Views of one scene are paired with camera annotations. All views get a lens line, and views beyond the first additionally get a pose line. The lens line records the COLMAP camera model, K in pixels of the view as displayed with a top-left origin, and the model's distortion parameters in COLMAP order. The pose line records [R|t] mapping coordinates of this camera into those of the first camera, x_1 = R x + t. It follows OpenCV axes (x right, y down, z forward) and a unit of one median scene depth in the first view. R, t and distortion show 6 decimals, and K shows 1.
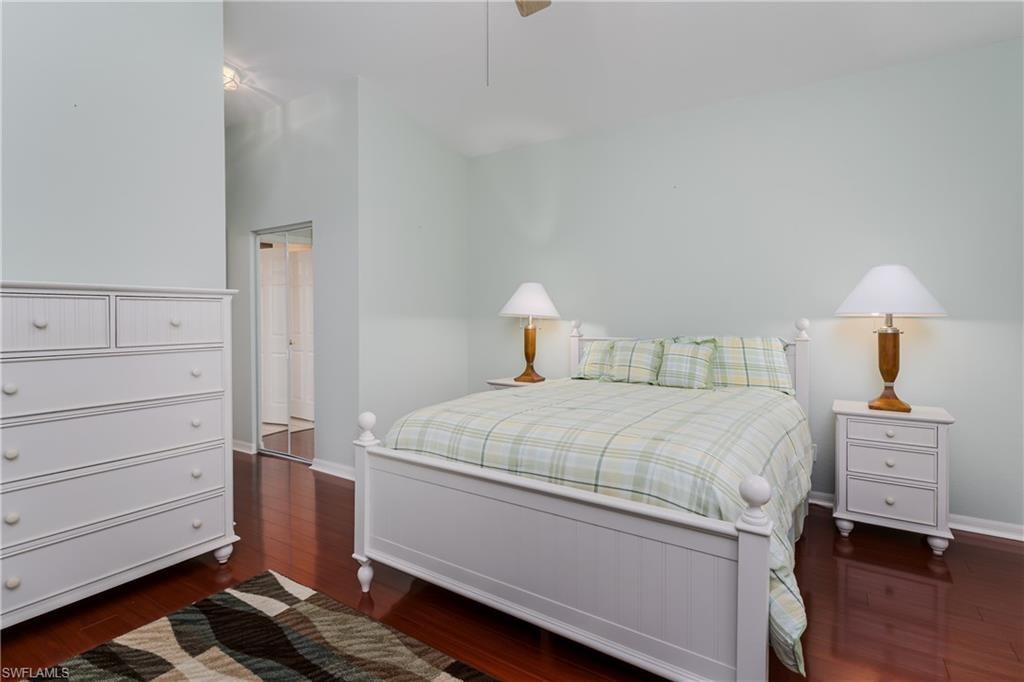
lens RADIAL K [[538.3, 0, 512.0], [0, 538.3, 341.0], [0, 0, 1]] dist [0.002689, 0.000752]
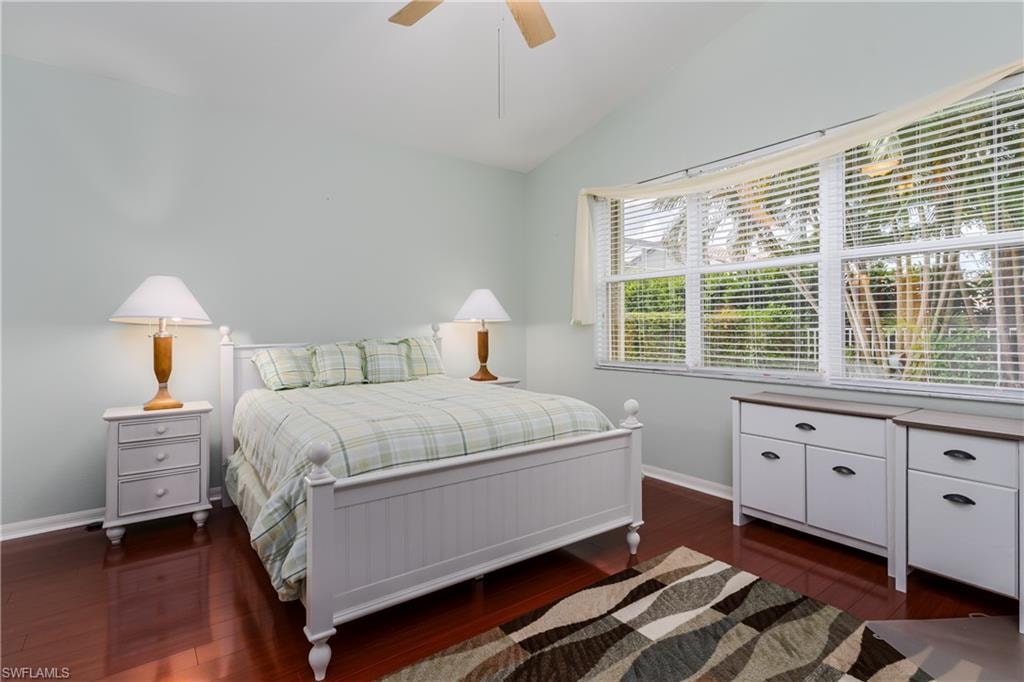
lens RADIAL K [[497.6, 0, 511.9], [0, 497.6, 330.9], [0, 0, 1]] dist [-0.000379, -0.000137]
pose [[0.312953, -0.014600, 0.949656, -0.494887], [0.041125, 0.999152, 0.001809, -0.011159], [-0.948878, 0.038489, 0.313288, 0.283223]]
